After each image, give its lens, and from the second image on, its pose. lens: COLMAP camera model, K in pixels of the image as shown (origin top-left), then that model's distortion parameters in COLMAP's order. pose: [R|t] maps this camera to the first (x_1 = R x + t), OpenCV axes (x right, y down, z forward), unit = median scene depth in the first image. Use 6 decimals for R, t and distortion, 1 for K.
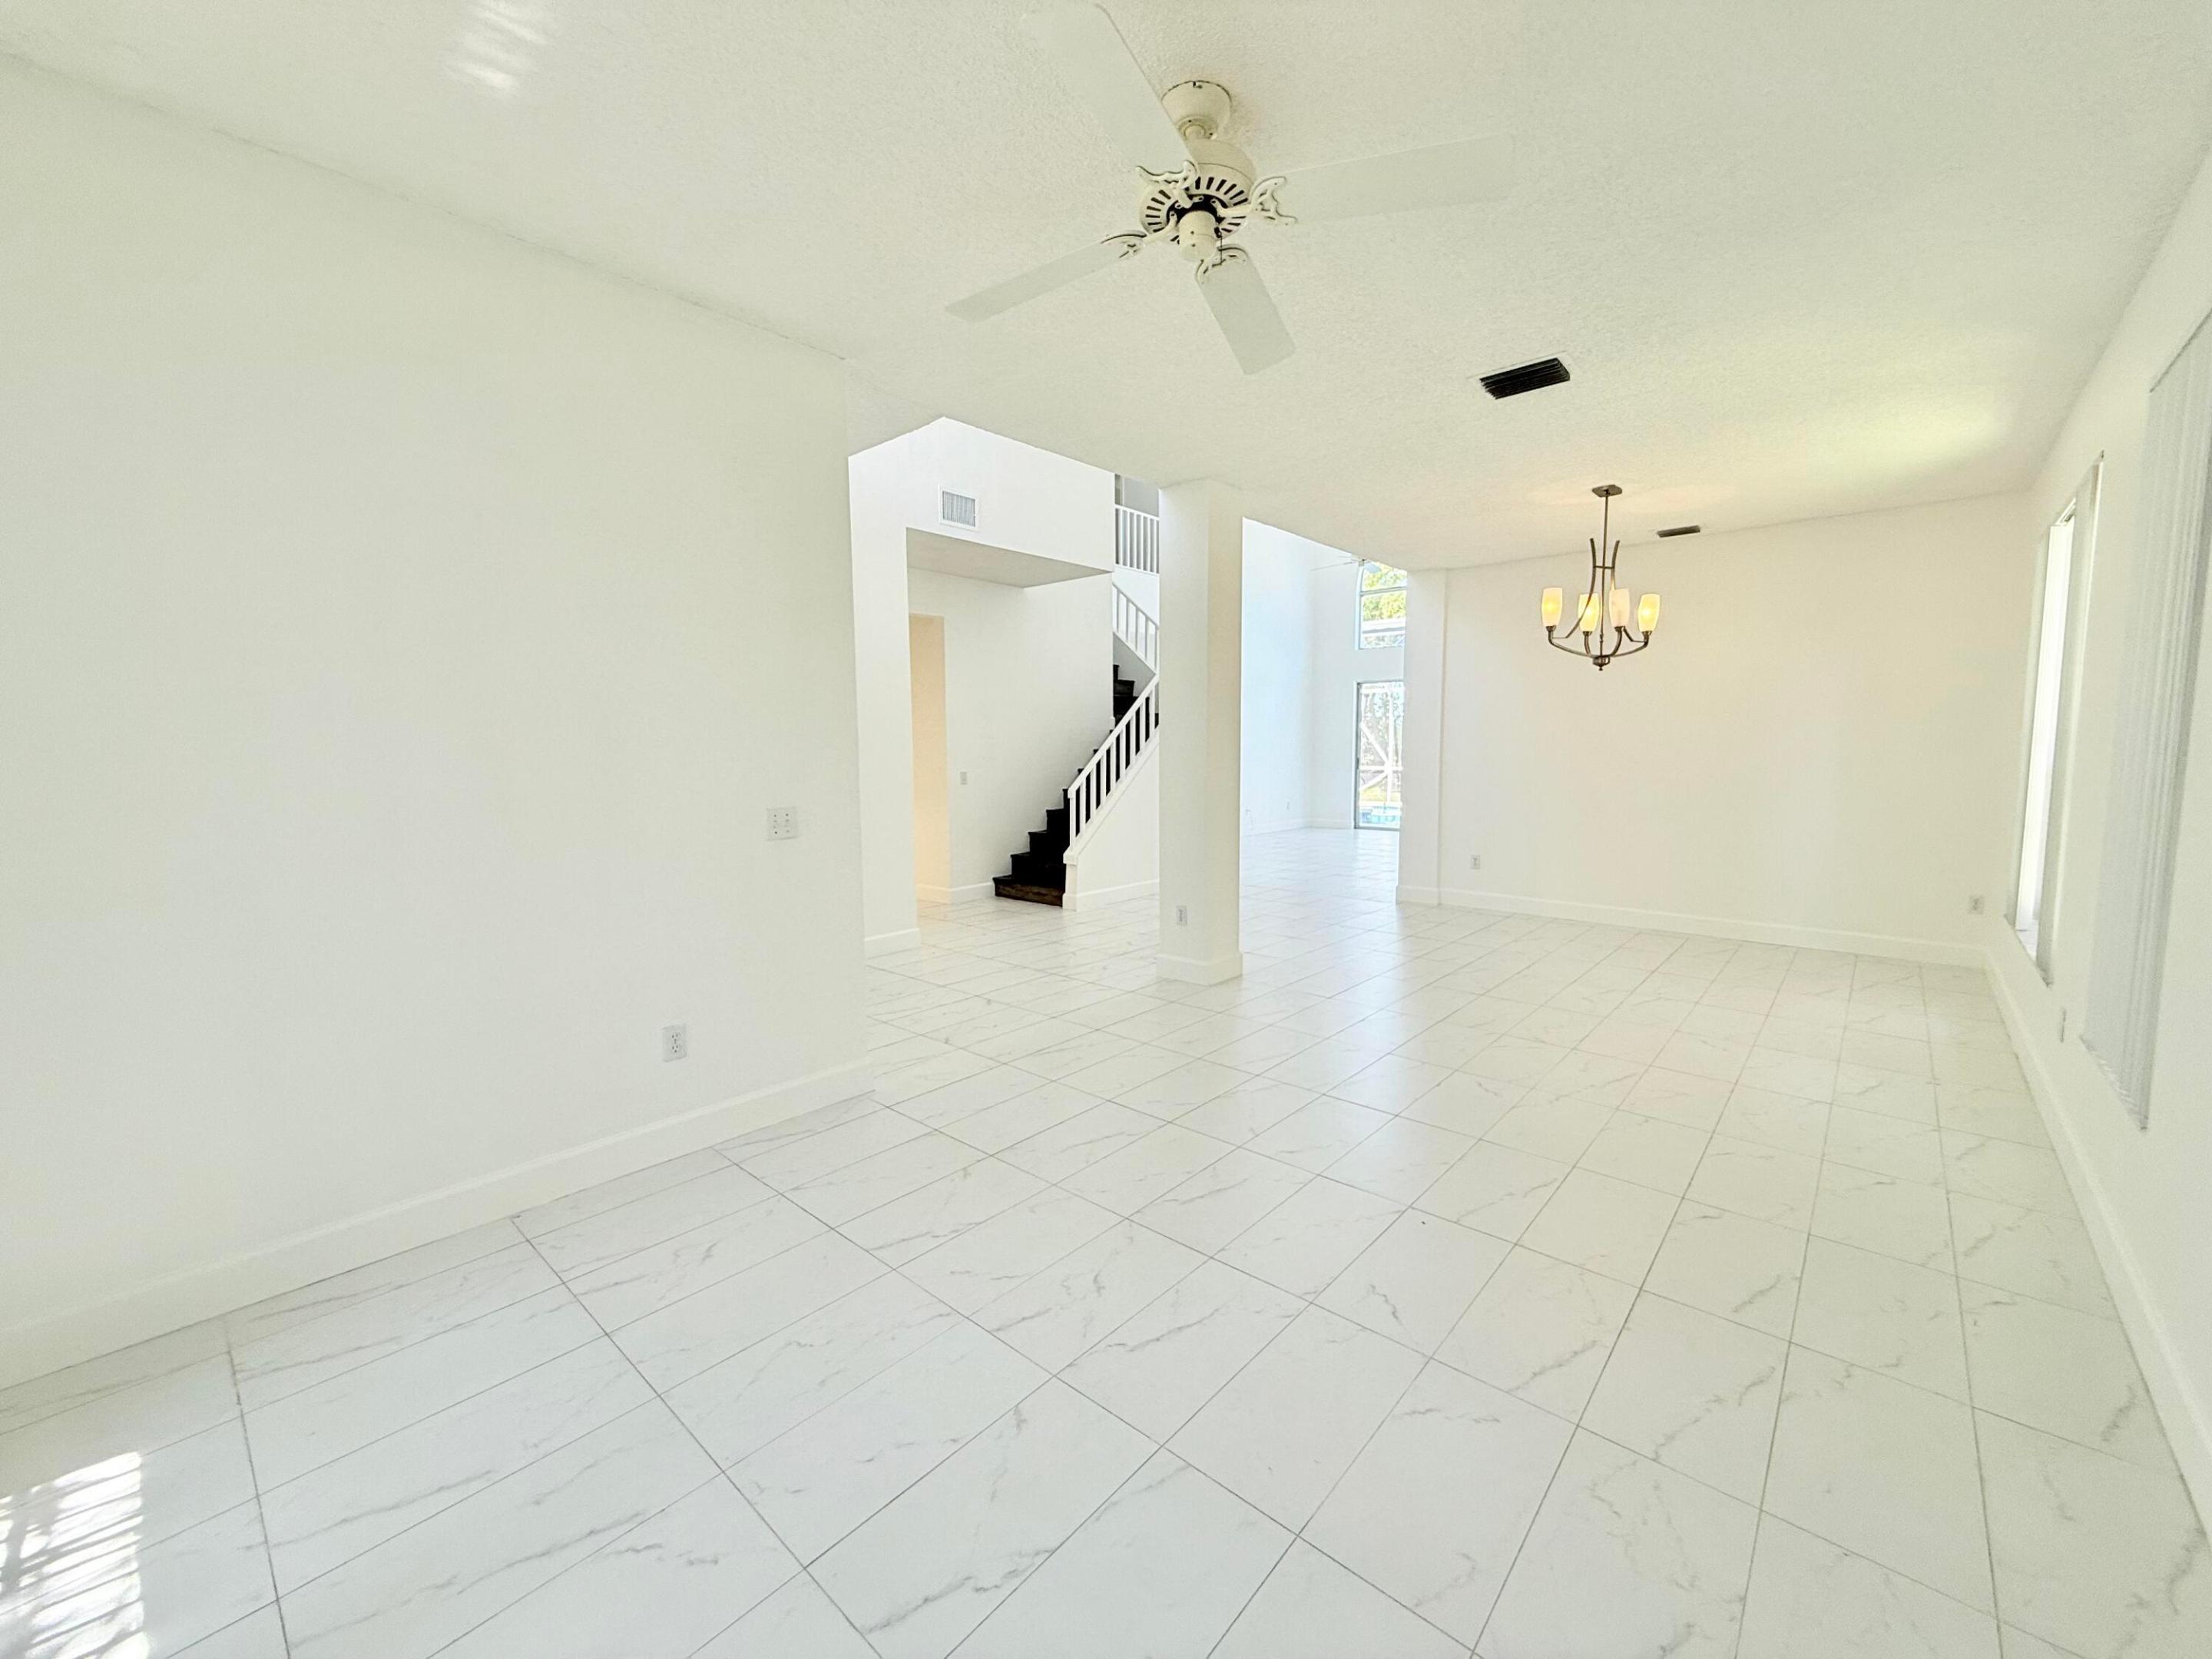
lens RADIAL K [[883.7, 0, 1101.1], [0, 883.7, 828.9], [0, 0, 1]] dist [0.000604, -0.000068]
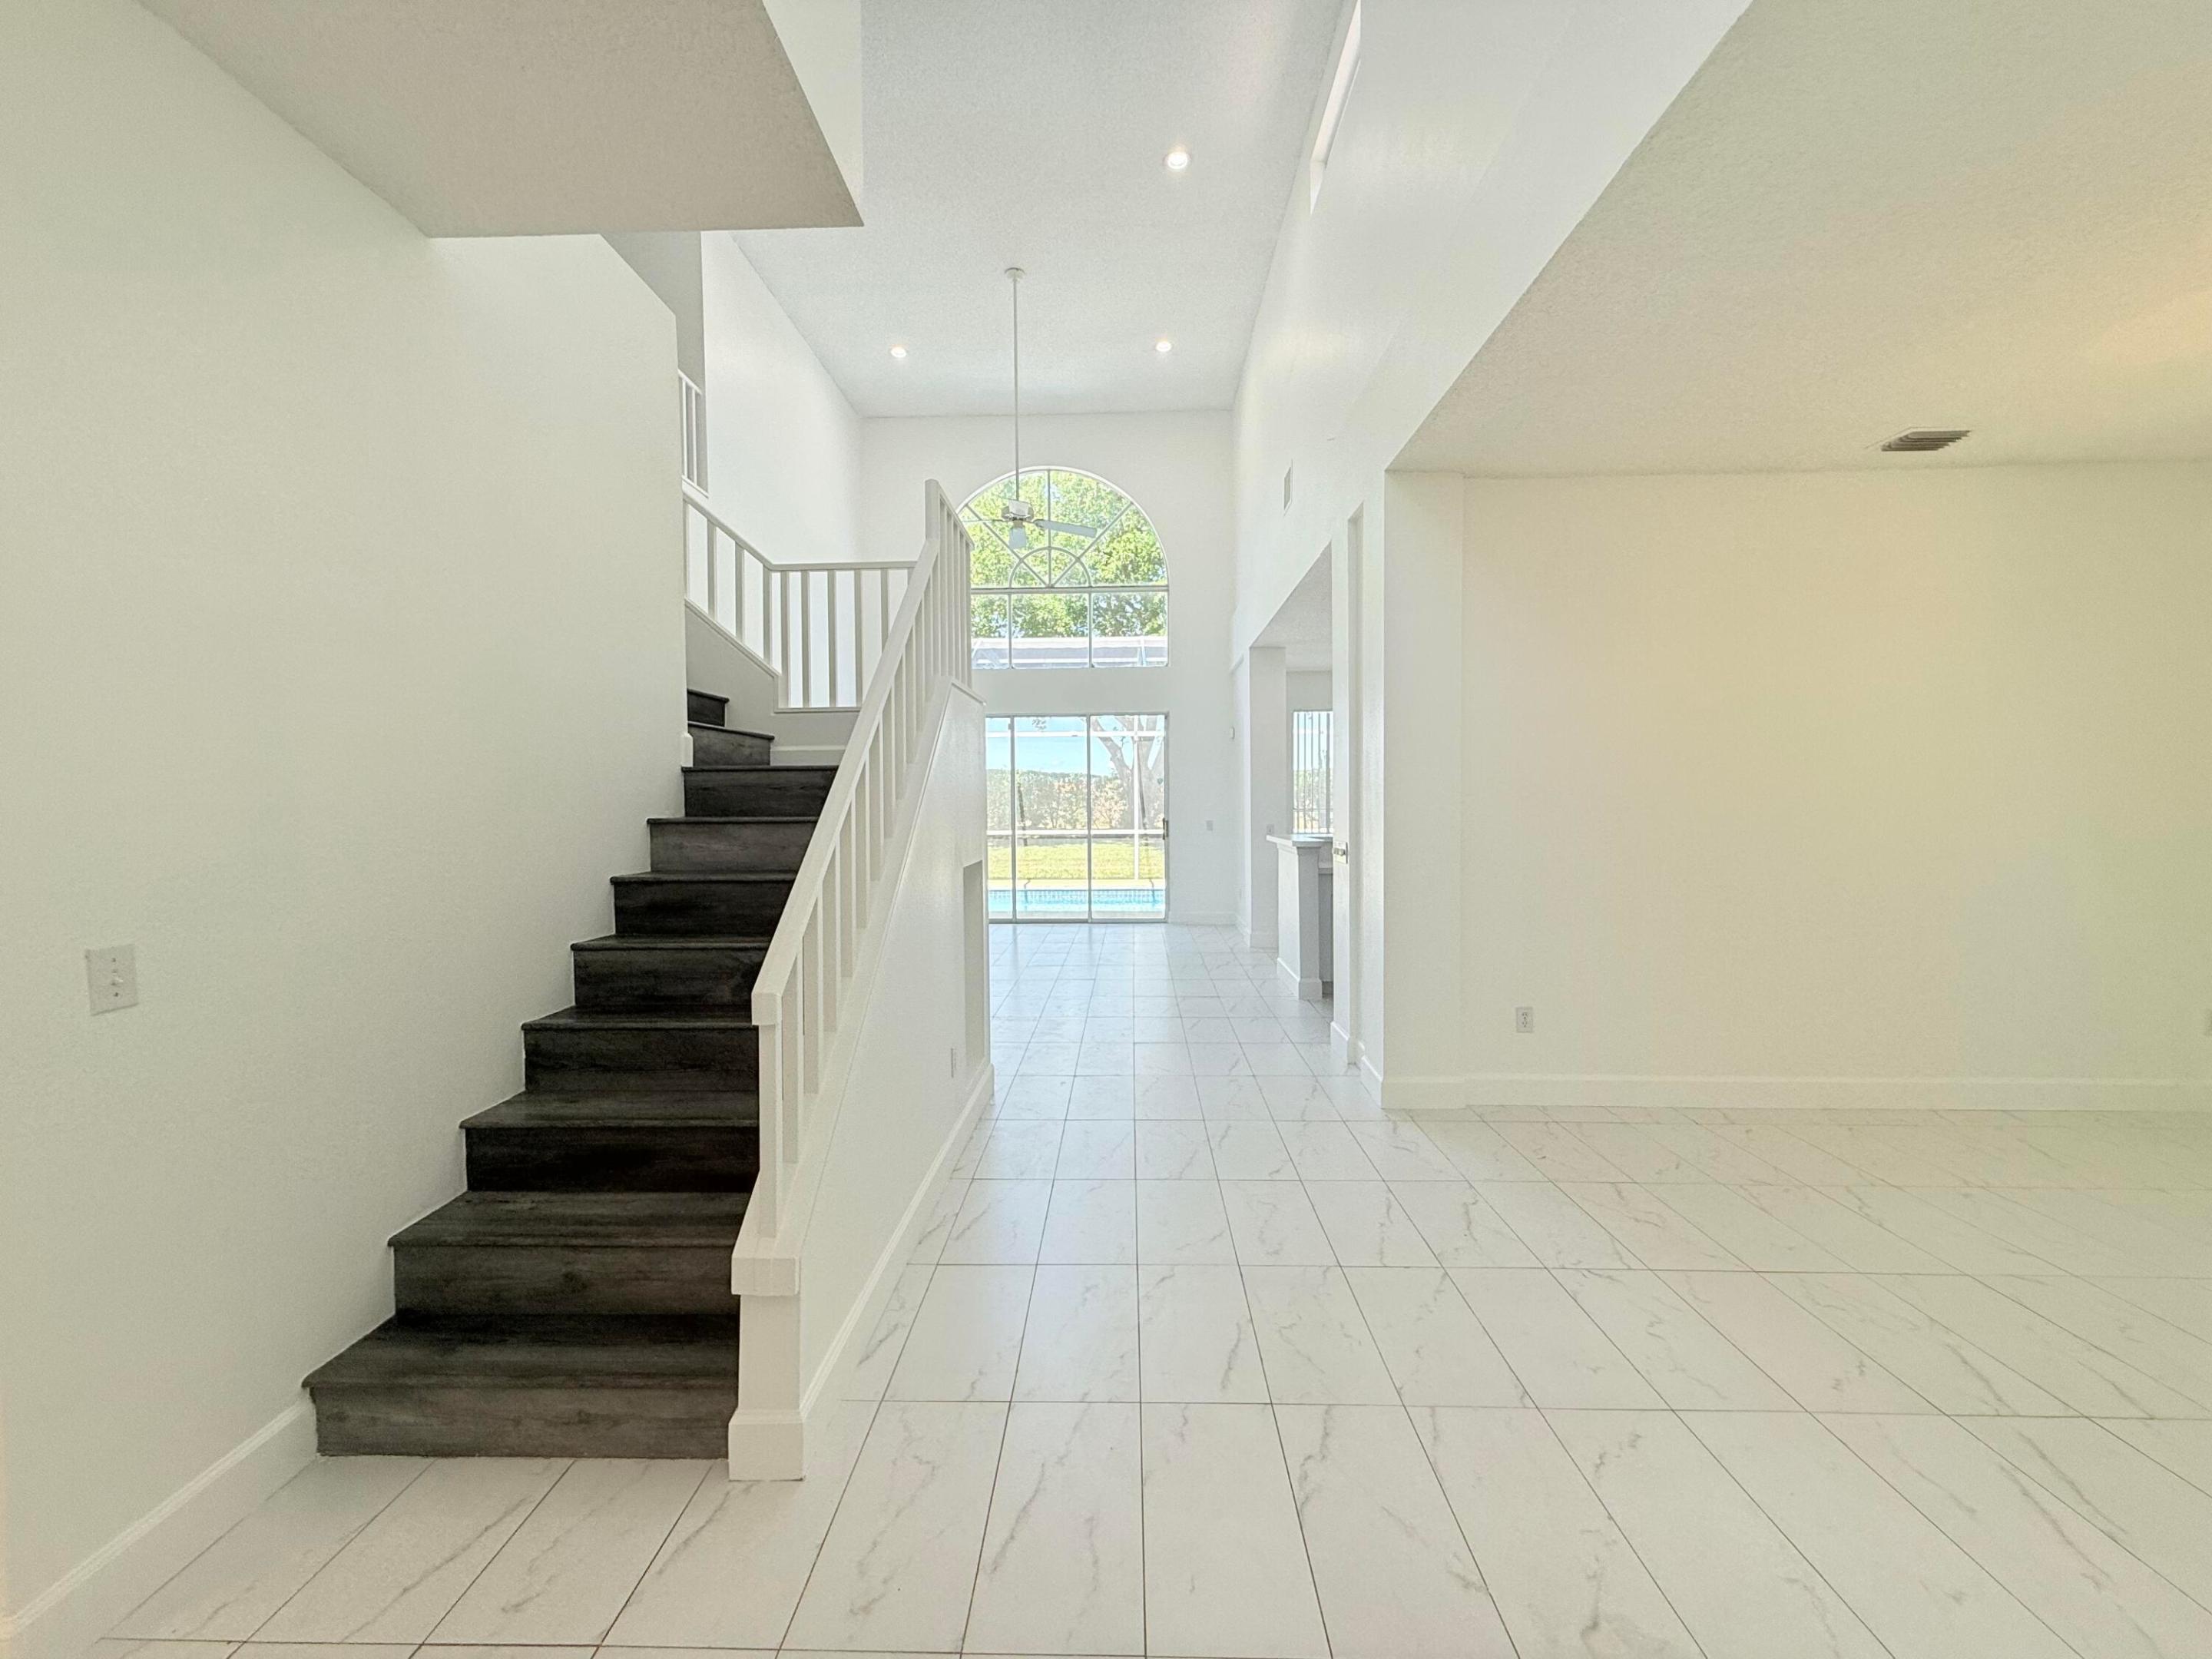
lens RADIAL K [[882.8, 0, 1101.7], [0, 882.8, 828.6], [0, 0, 1]] dist [0.000278, 0.000258]
pose [[0.765606, -0.021198, 0.642961, -0.120222], [0.064140, 0.996992, -0.043505, -0.073019], [-0.640105, 0.074547, 0.764663, 0.753985]]
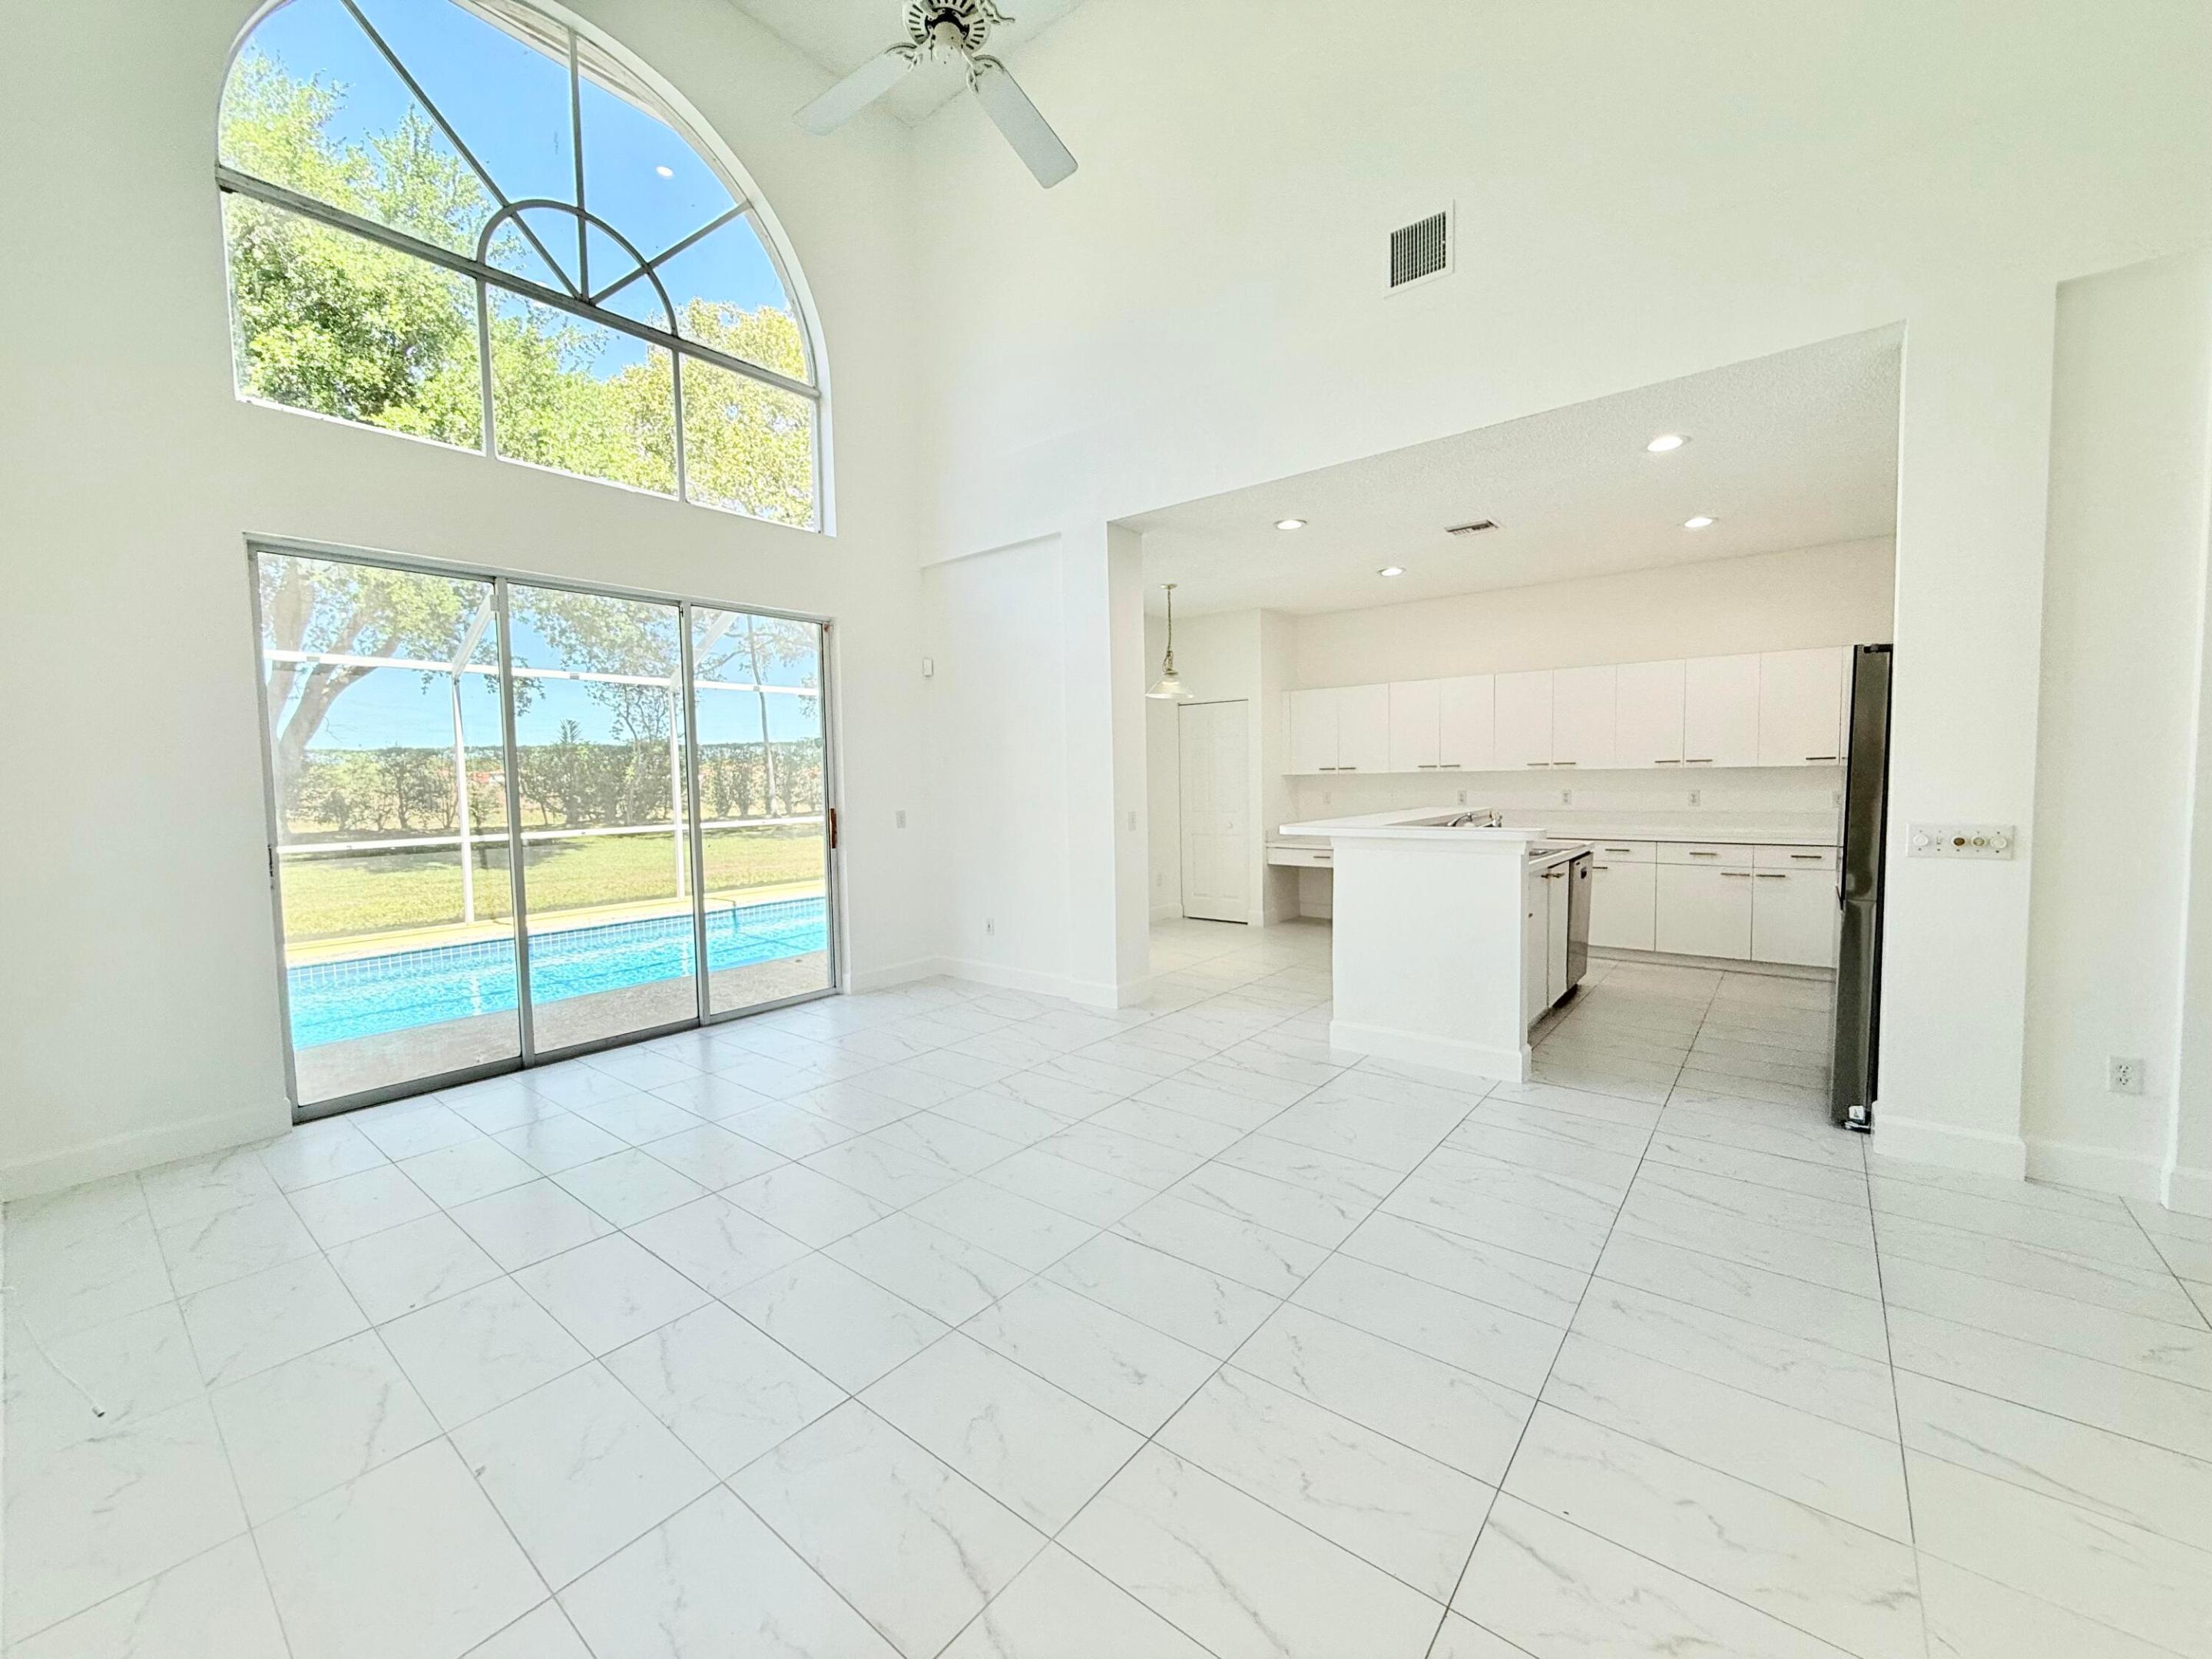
lens RADIAL K [[887.5, 0, 1103.6], [0, 887.5, 827.0], [0, 0, 1]] dist [-0.002681, -0.000403]
pose [[-0.051870, -0.050788, 0.997362, 0.057738], [0.110194, 0.992316, 0.056262, -0.145084], [-0.992556, 0.112821, -0.045875, 1.542804]]
